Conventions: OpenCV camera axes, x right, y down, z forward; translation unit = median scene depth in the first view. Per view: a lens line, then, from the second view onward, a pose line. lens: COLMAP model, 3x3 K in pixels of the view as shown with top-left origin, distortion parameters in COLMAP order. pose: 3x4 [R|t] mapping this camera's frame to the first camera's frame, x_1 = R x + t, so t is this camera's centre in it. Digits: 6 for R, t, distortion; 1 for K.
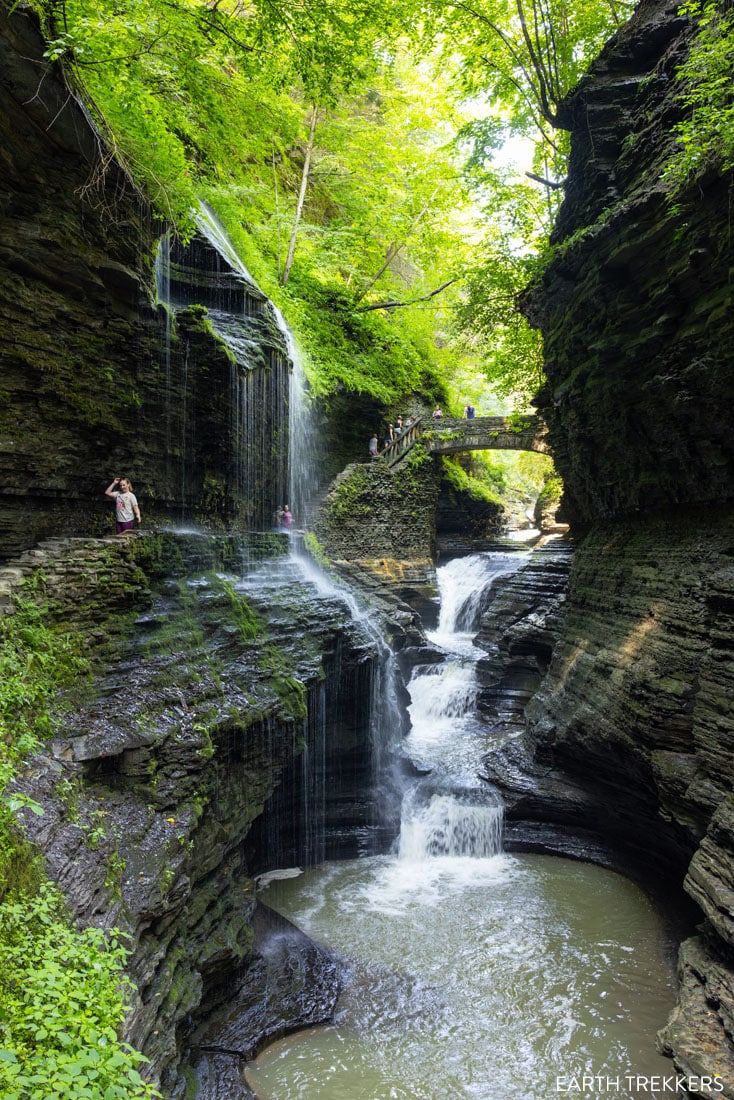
lens RADIAL K [[991.9, 0, 366.4], [0, 991.9, 525.5], [0, 0, 1]] dist [-0.005040, 0.003136]
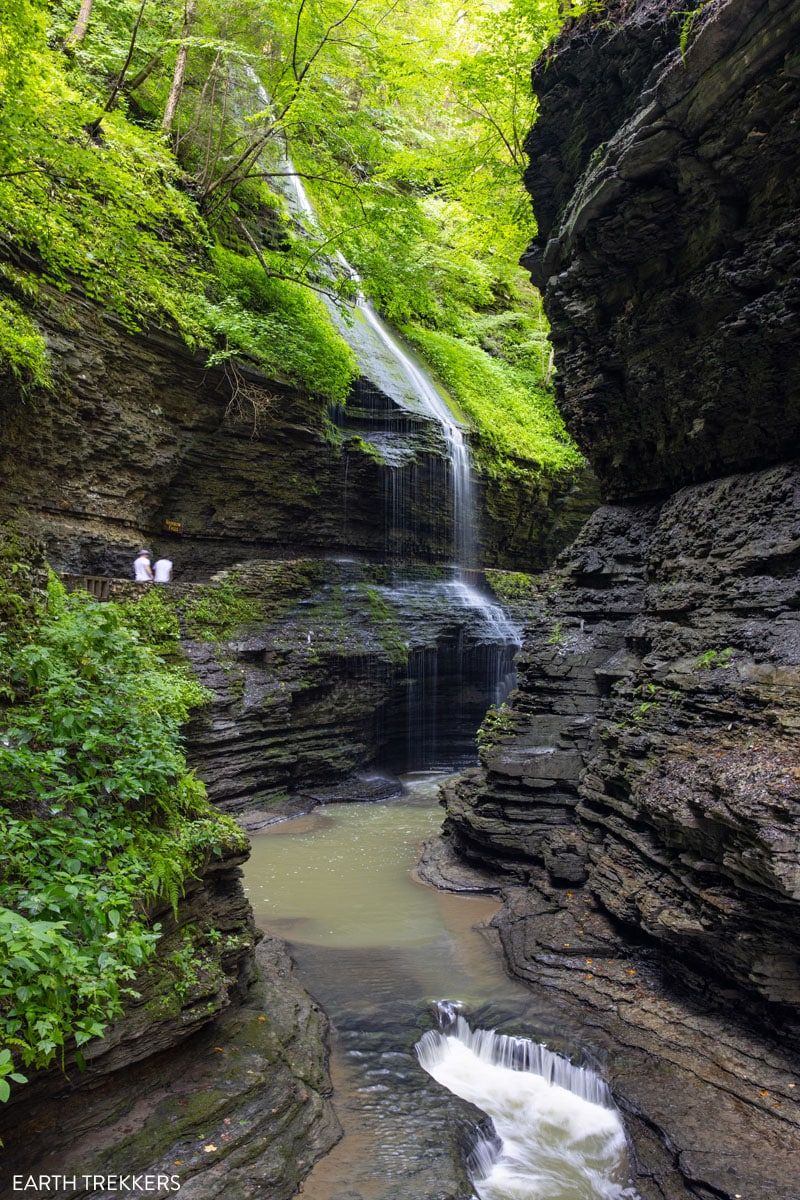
lens RADIAL K [[1141.5, 0, 400.0], [0, 1141.5, 600.0], [0, 0, 1]] dist [-0.009030, 0.003707]
pose [[0.894916, -0.004701, -0.446209, 0.837622], [0.002069, 0.999977, -0.006386, 0.091122], [0.446229, 0.004792, 0.894906, -0.830701]]
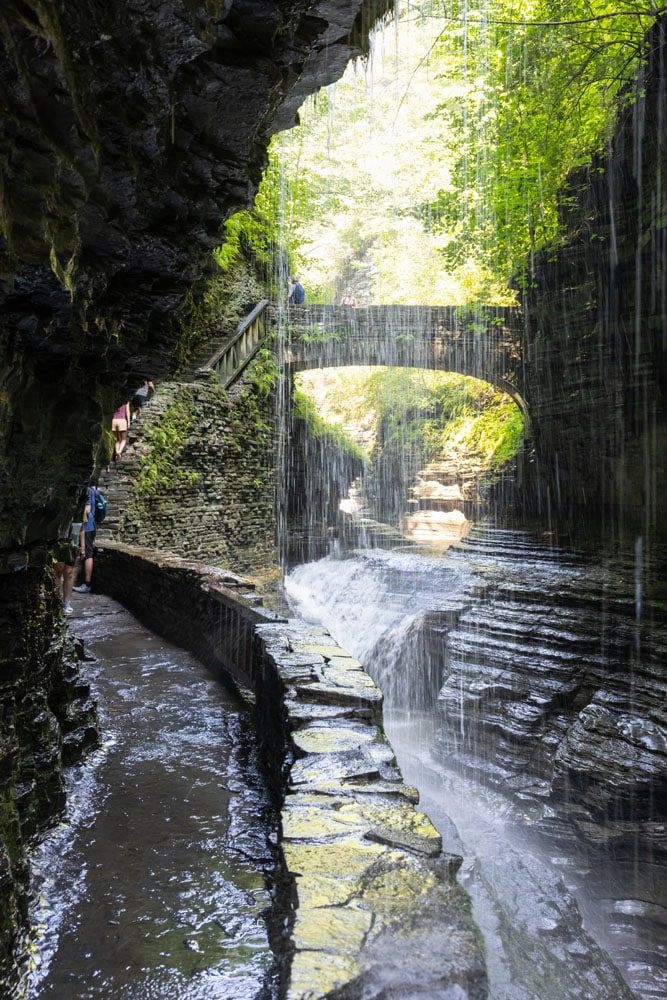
lens RADIAL K [[1224.6, 0, 333.6], [0, 1224.6, 457.6], [0, 0, 1]] dist [0.001740, -0.002335]
pose [[0.960810, 0.014741, 0.276816, -0.219366], [-0.012379, 0.999871, -0.010278, -0.044789], [-0.276932, 0.006448, 0.960868, 0.880455]]
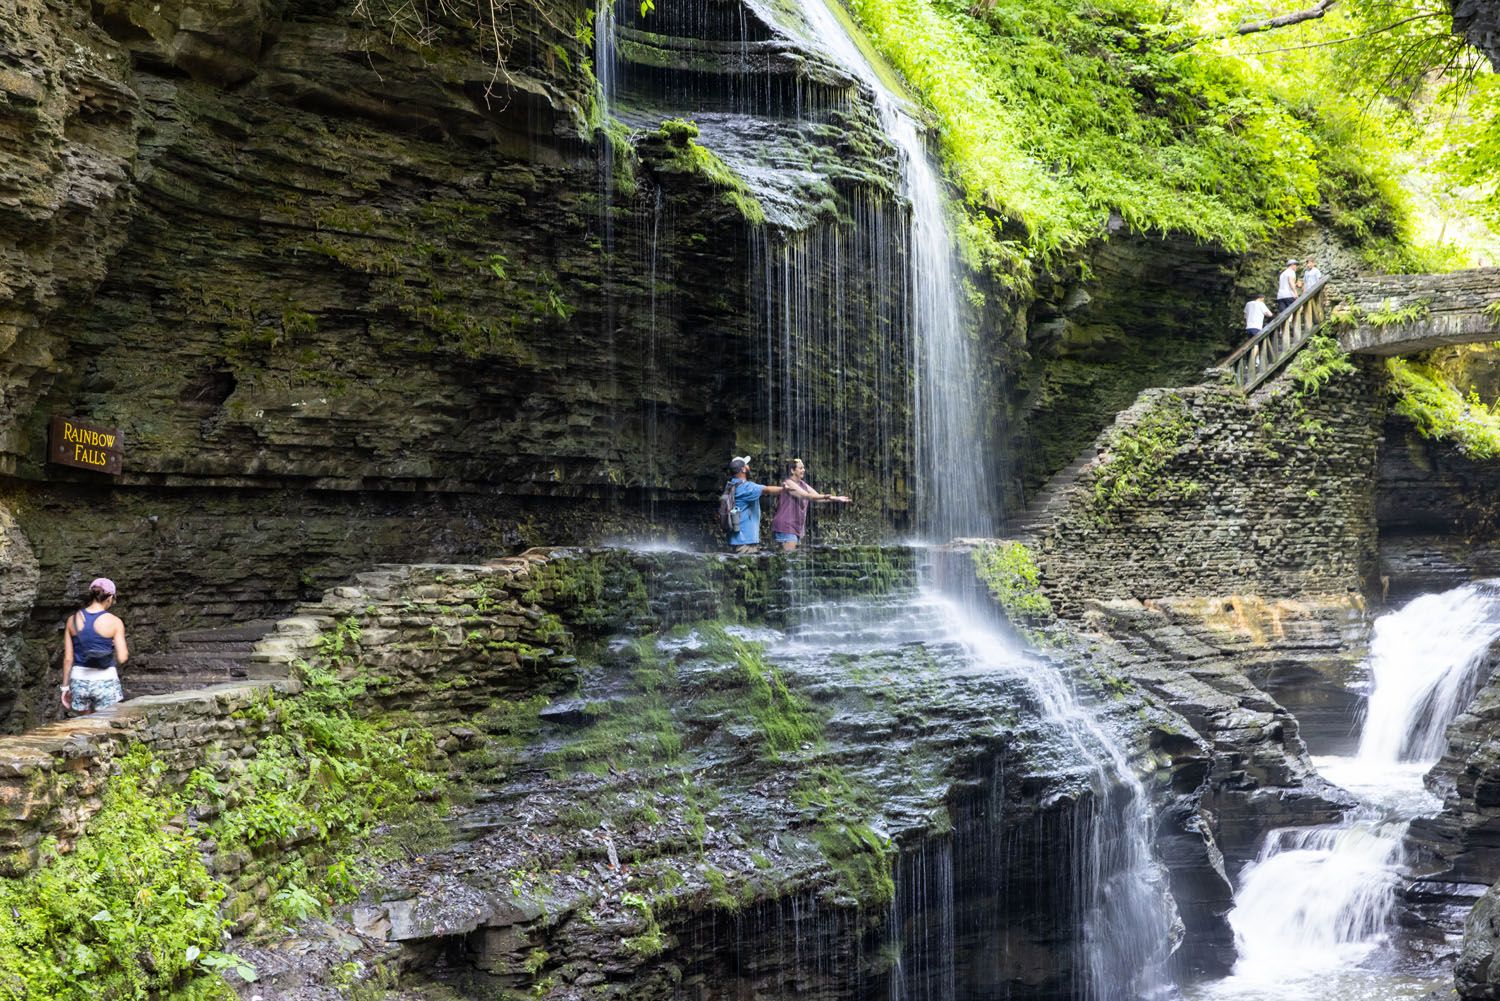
lens RADIAL K [[2363.8, 0, 750.0], [0, 2363.8, 500.5], [0, 0, 1]] dist [0.021188, 0.091716]
pose [[0.964878, -0.024770, -0.261528, 0.195303], [0.022113, 0.999670, -0.013097, -0.001733], [0.261766, 0.006854, 0.965107, -0.211744]]
